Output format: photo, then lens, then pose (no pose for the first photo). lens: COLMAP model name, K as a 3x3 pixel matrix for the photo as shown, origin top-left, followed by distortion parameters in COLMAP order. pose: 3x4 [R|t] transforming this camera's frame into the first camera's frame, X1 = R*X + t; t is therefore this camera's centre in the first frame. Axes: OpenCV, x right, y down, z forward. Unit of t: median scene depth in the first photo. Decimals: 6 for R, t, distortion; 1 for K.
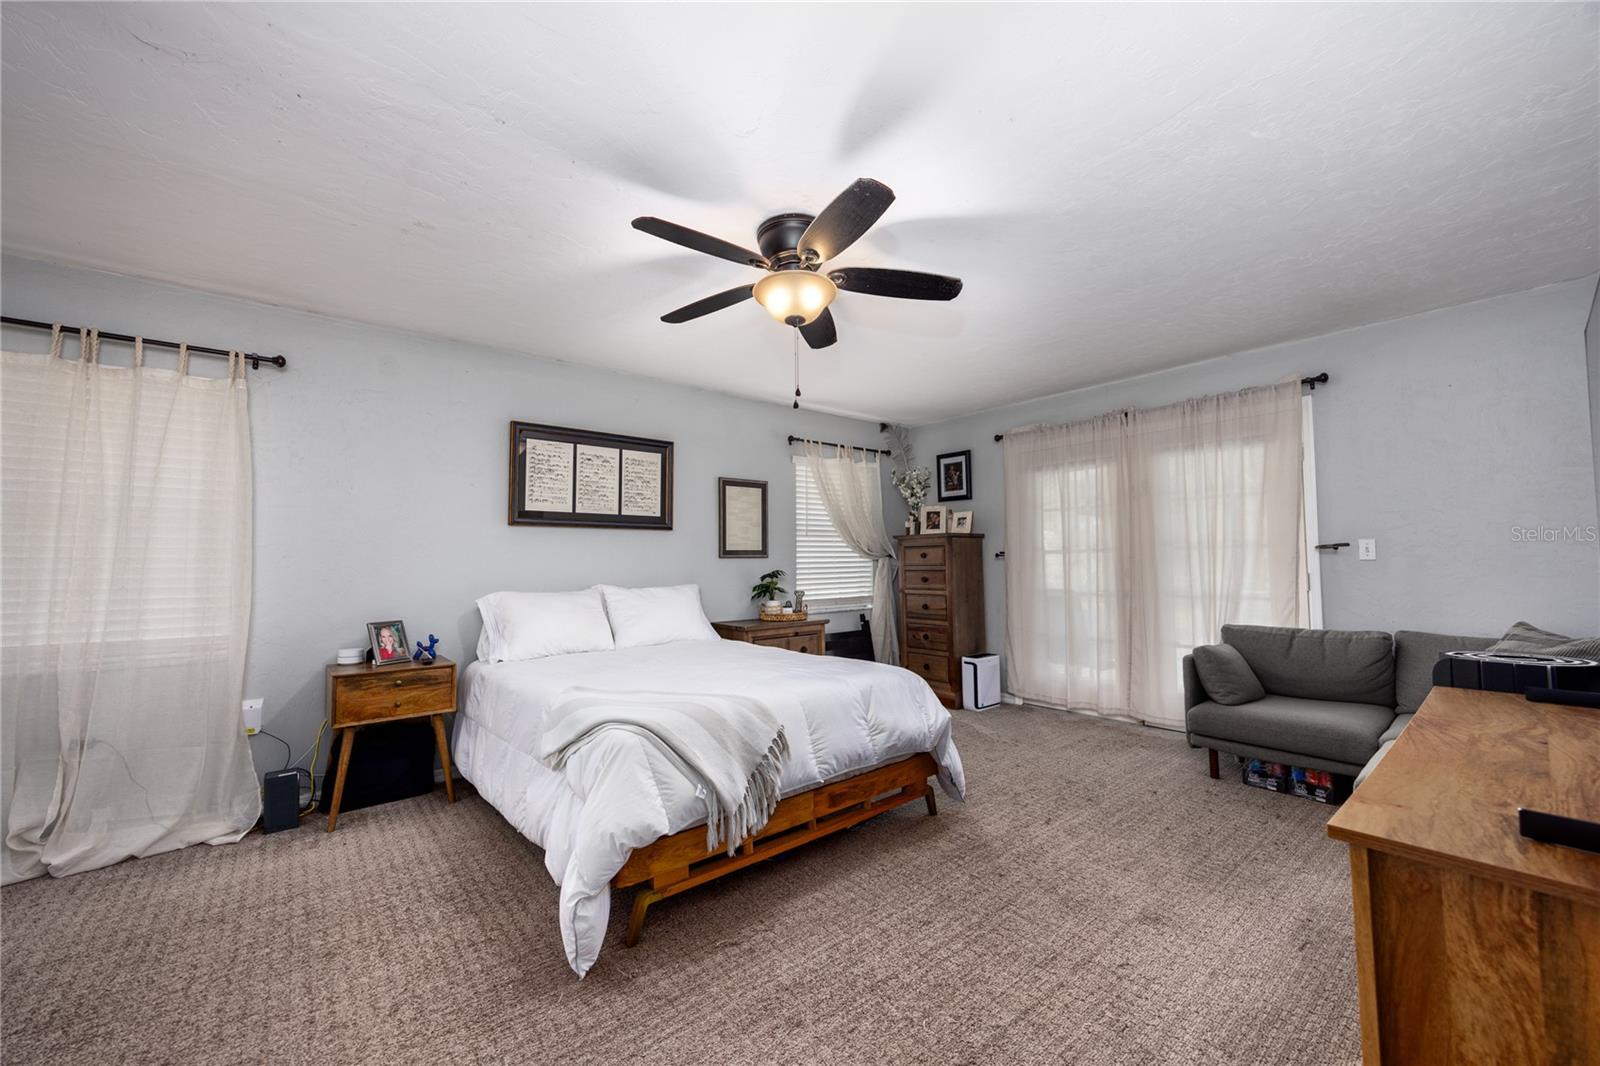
lens RADIAL K [[636.2, 0, 792.1], [0, 636.2, 509.5], [0, 0, 1]] dist [-0.000610, 0.000148]
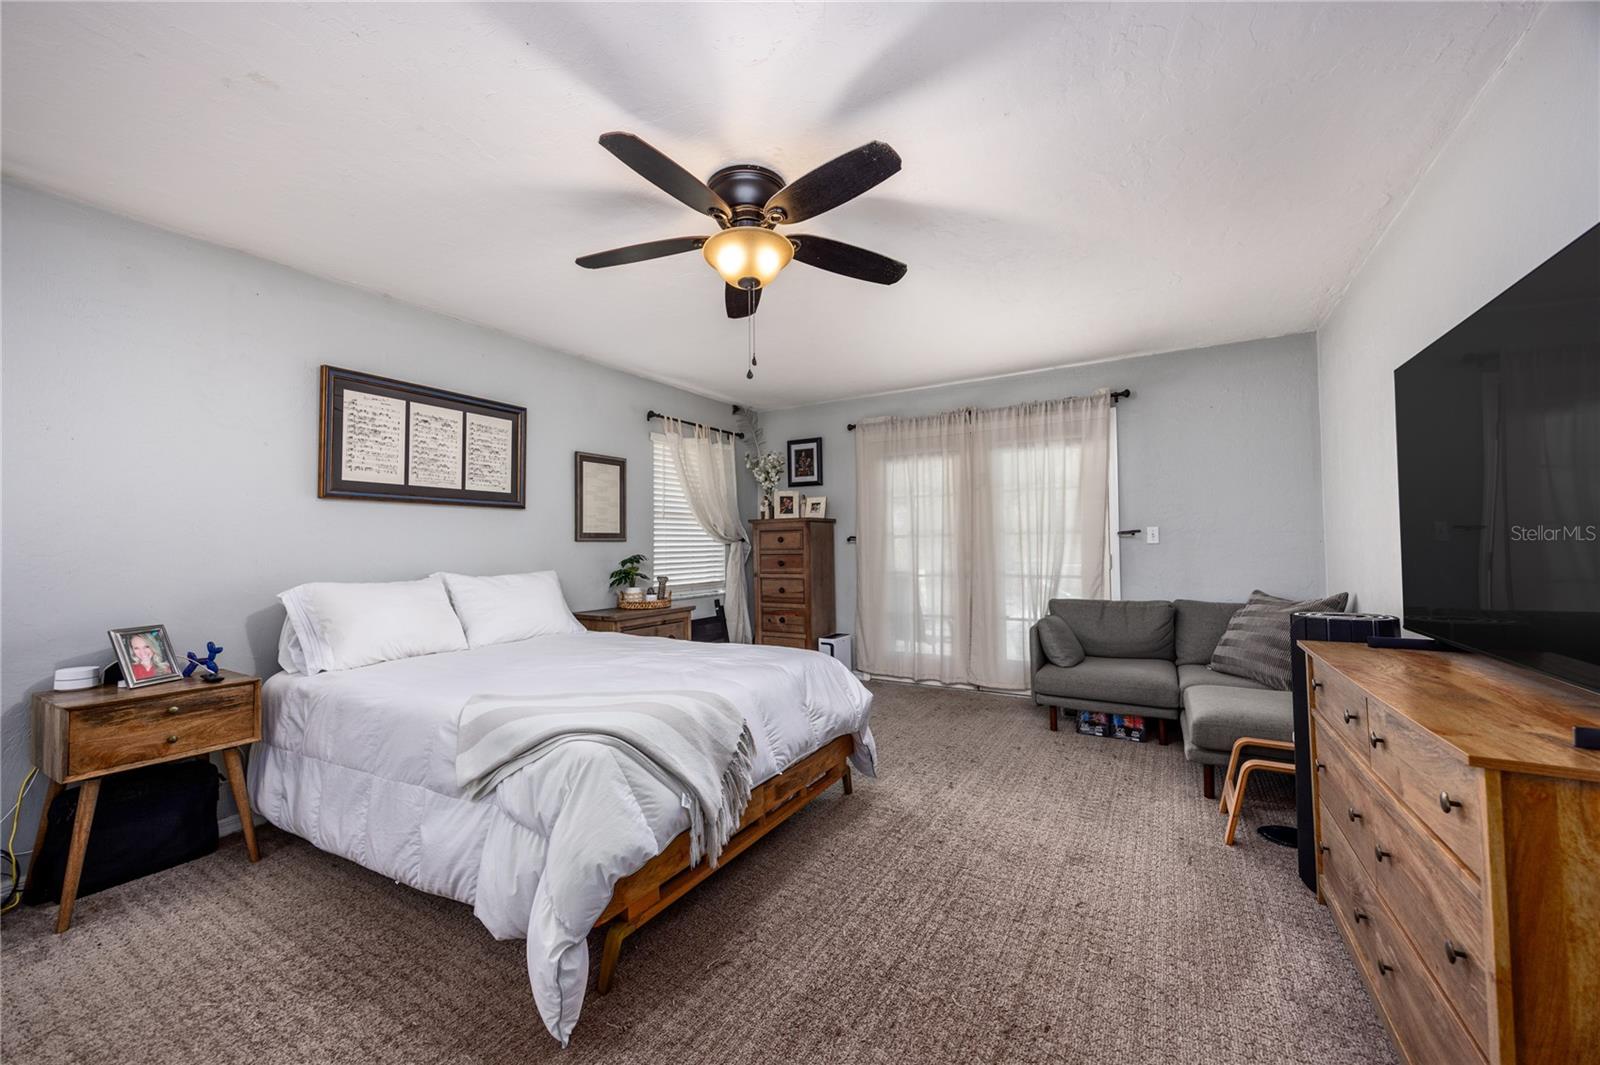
lens RADIAL K [[636.2, 0, 792.1], [0, 636.2, 509.0], [0, 0, 1]] dist [-0.000610, 0.000148]
pose [[0.941270, 0.019582, 0.337086, -0.192481], [-0.026562, 0.999517, 0.016108, 0.011859], [-0.336607, -0.024116, 0.941336, 0.078825]]
